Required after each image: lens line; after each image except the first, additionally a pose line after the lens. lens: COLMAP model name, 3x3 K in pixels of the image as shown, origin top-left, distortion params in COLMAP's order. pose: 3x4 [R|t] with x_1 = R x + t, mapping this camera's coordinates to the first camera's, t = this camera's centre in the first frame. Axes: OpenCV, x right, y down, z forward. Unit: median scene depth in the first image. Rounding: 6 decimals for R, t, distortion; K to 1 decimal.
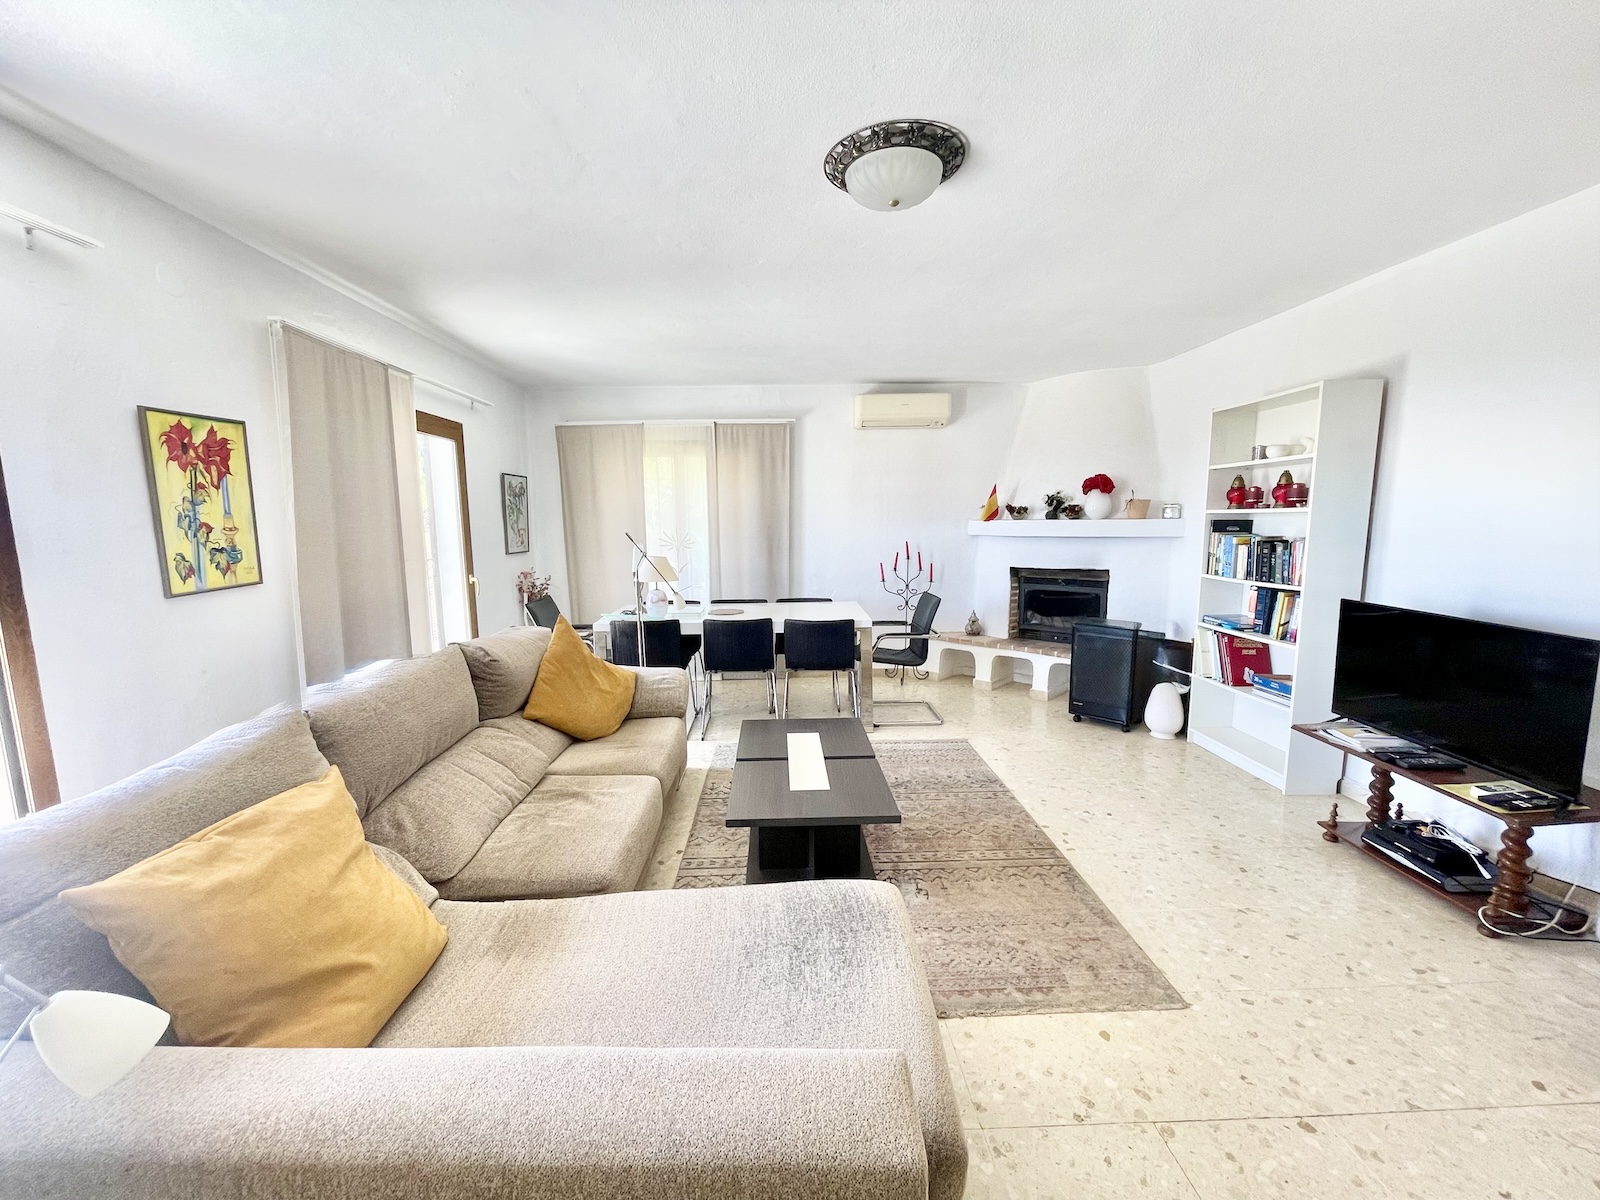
lens RADIAL K [[648.8, 0, 798.6], [0, 648.8, 608.0], [0, 0, 1]] dist [-0.001061, 0.000436]
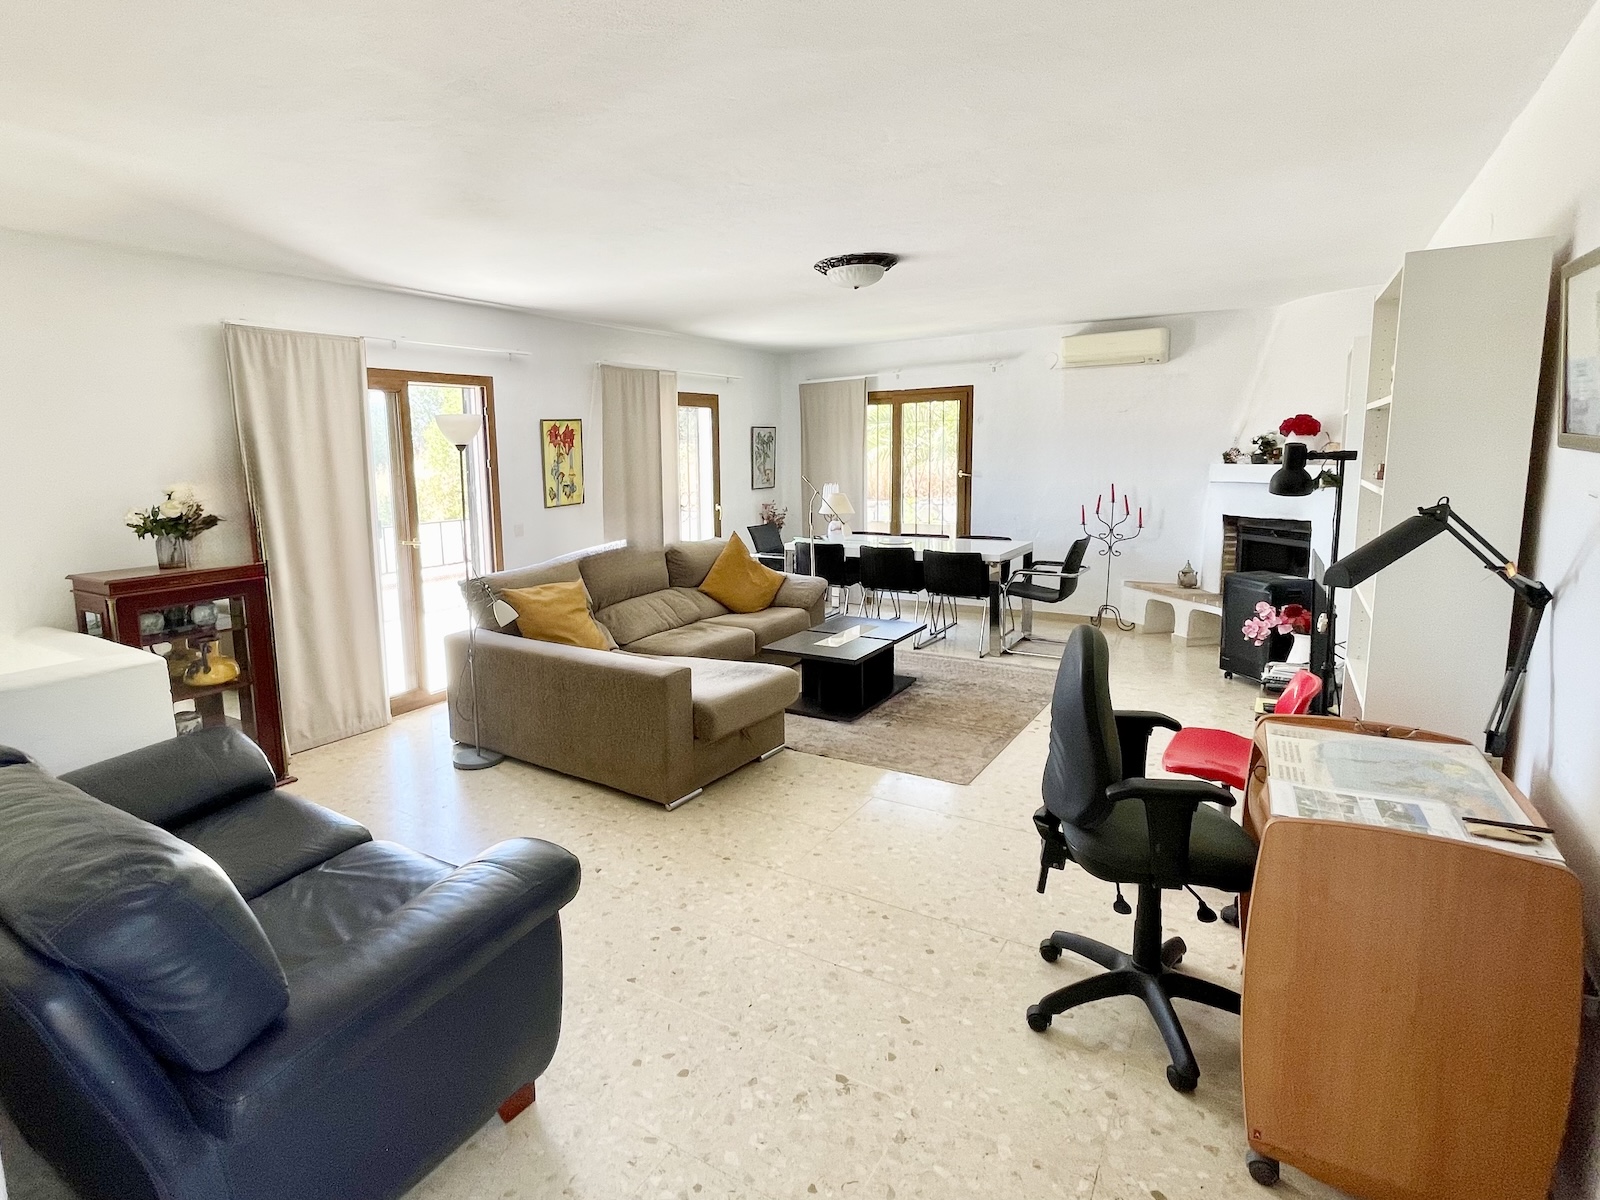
lens RADIAL K [[845.4, 0, 700.5], [0, 845.4, 575.3], [0, 0, 1]] dist [-0.026688, 0.000103]
pose [[0.796429, 0.078401, -0.599628, 0.901624], [-0.067345, 0.996891, 0.040894, 0.045630], [0.600970, 0.007813, 0.799234, -0.734902]]
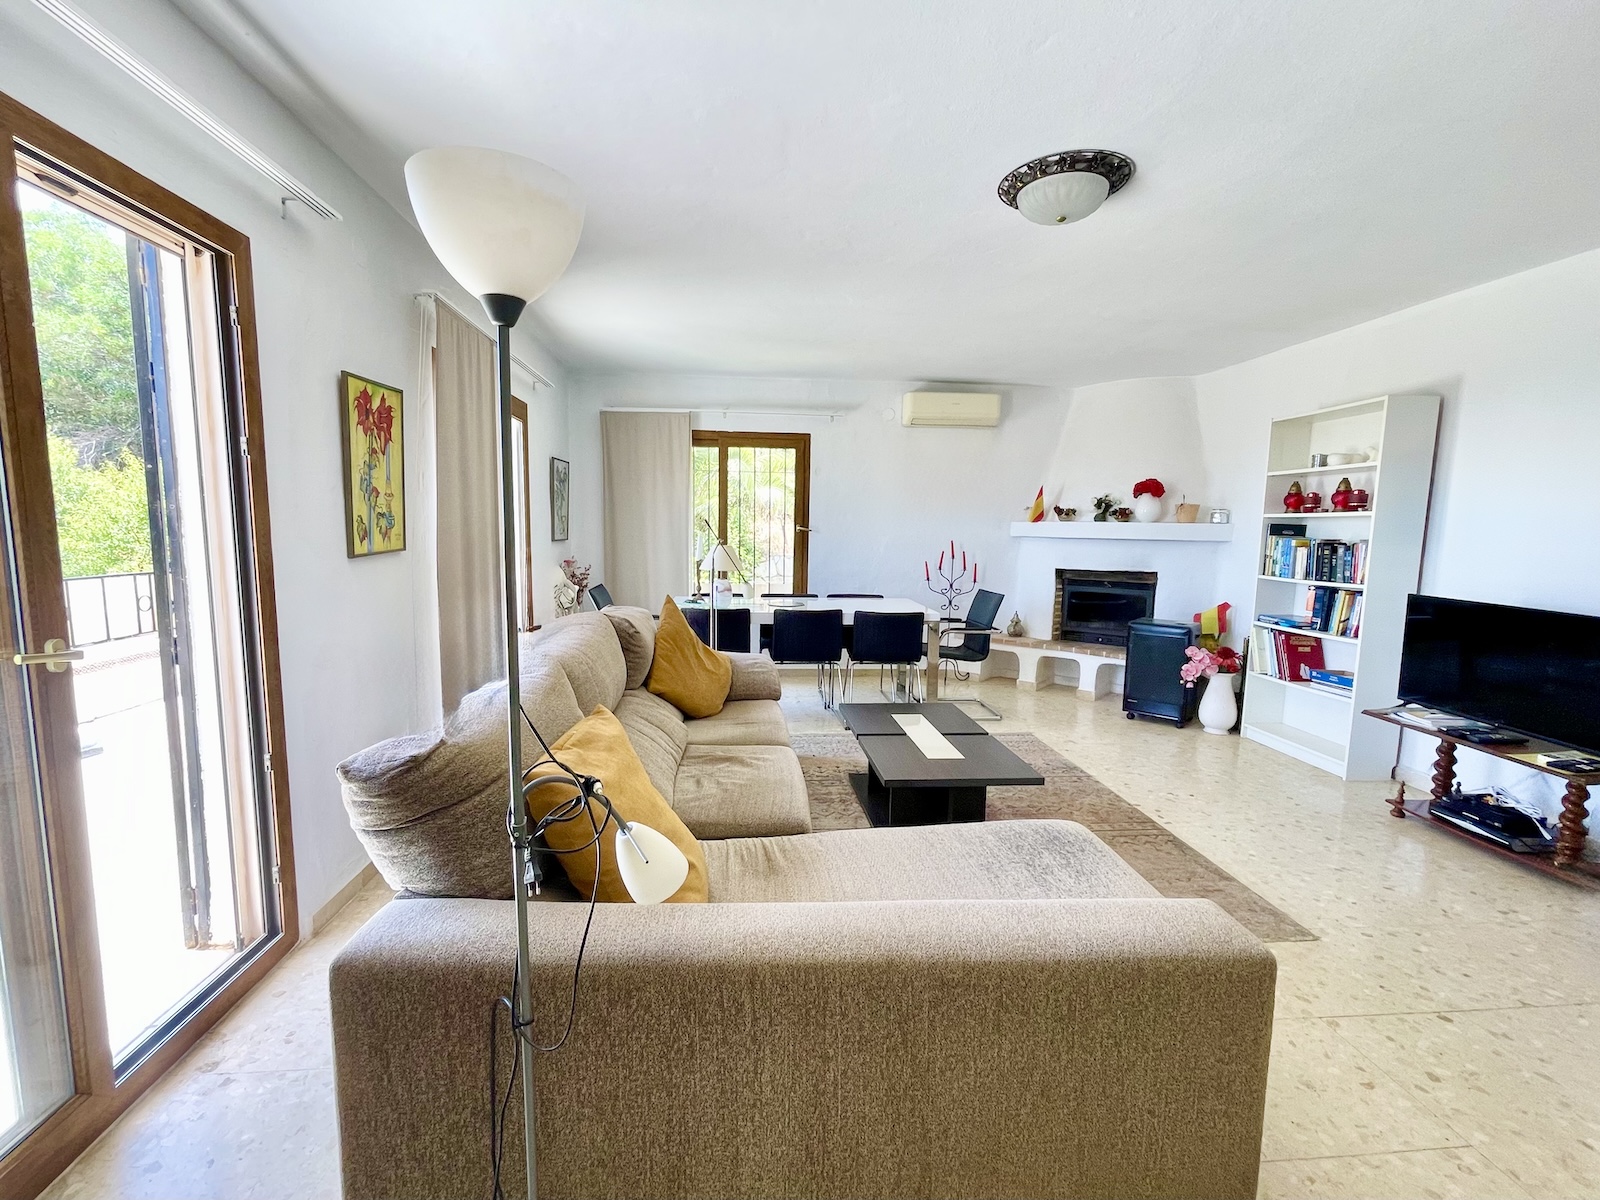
lens RADIAL K [[703.2, 0, 798.5], [0, 703.2, 608.6], [0, 0, 1]] dist [-0.001576, 0.001354]
pose [[0.997801, 0.022313, 0.062413, -0.275907], [-0.021069, 0.999567, -0.020518, 0.059383], [-0.062844, 0.019158, 0.997839, -0.123473]]
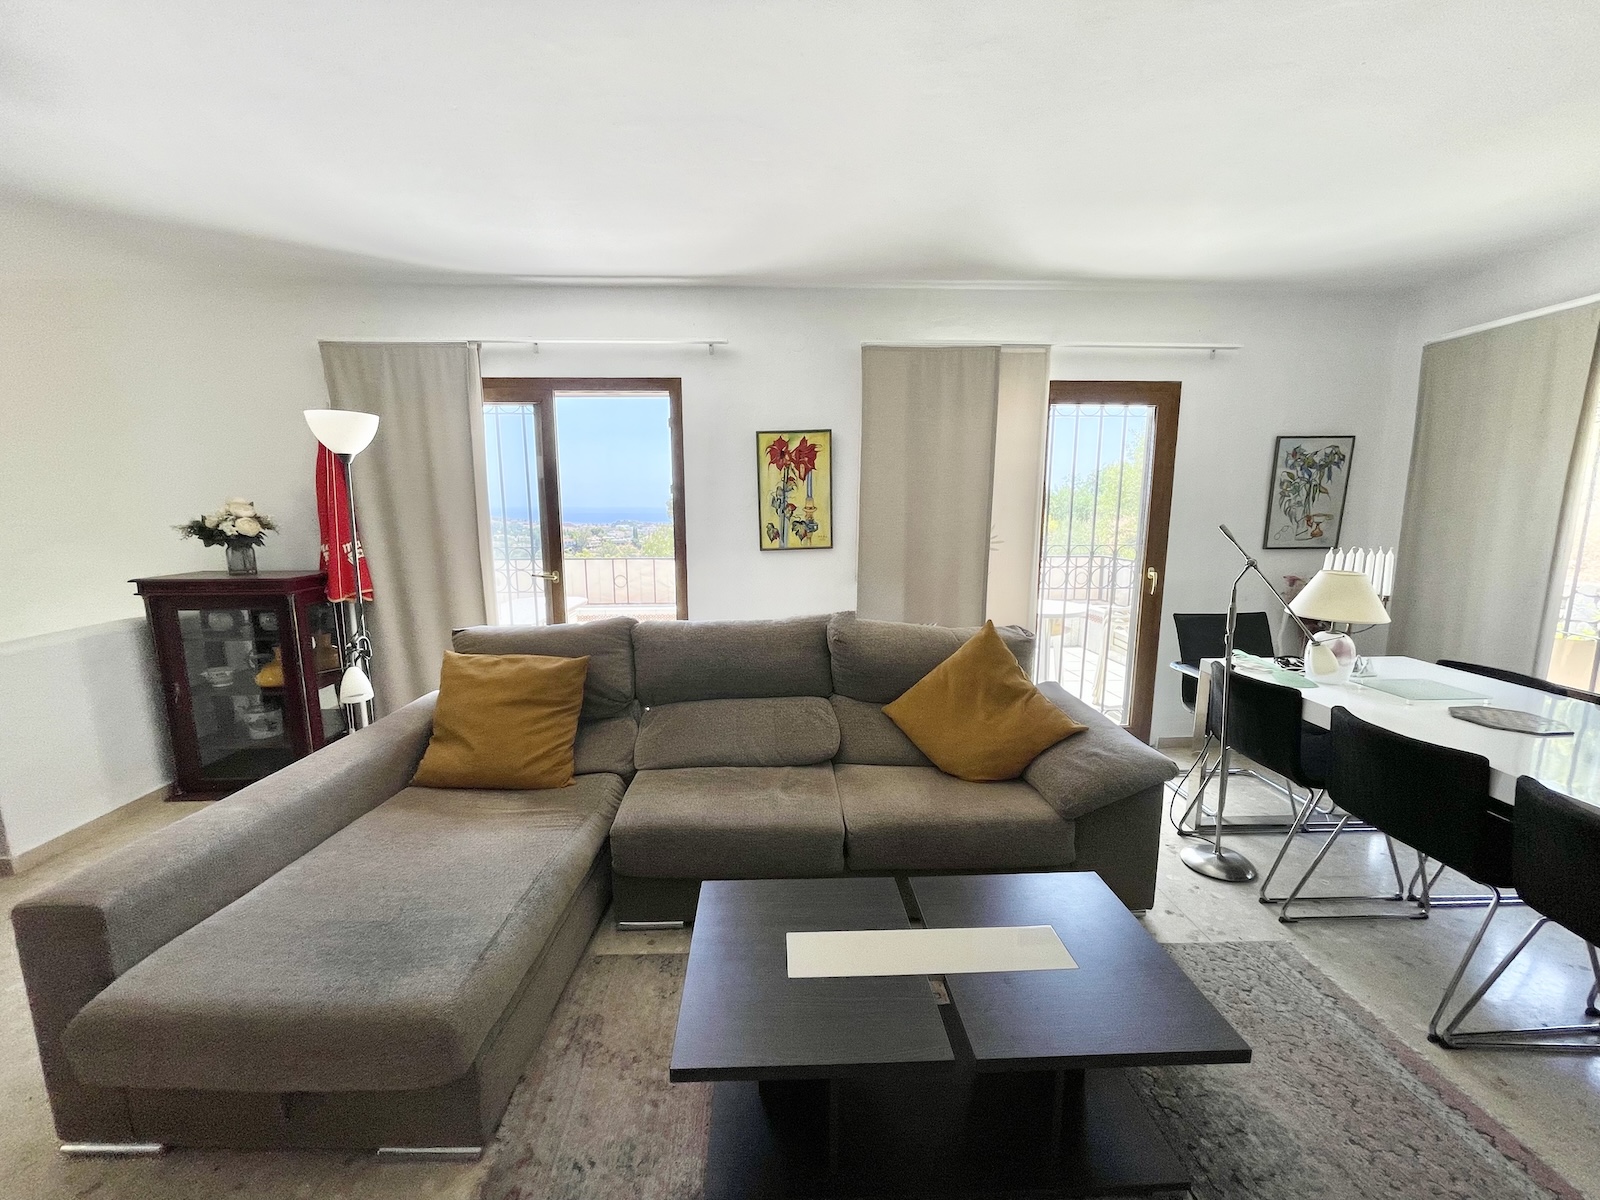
lens RADIAL K [[648.7, 0, 784.2], [0, 648.7, 607.0], [0, 0, 1]] dist [0.000243, -0.000394]
pose [[-0.000958, 0.170408, -0.985373, 0.521662], [-0.135164, 0.976309, 0.168971, -0.130156], [0.990823, 0.133349, 0.022098, 0.857044]]
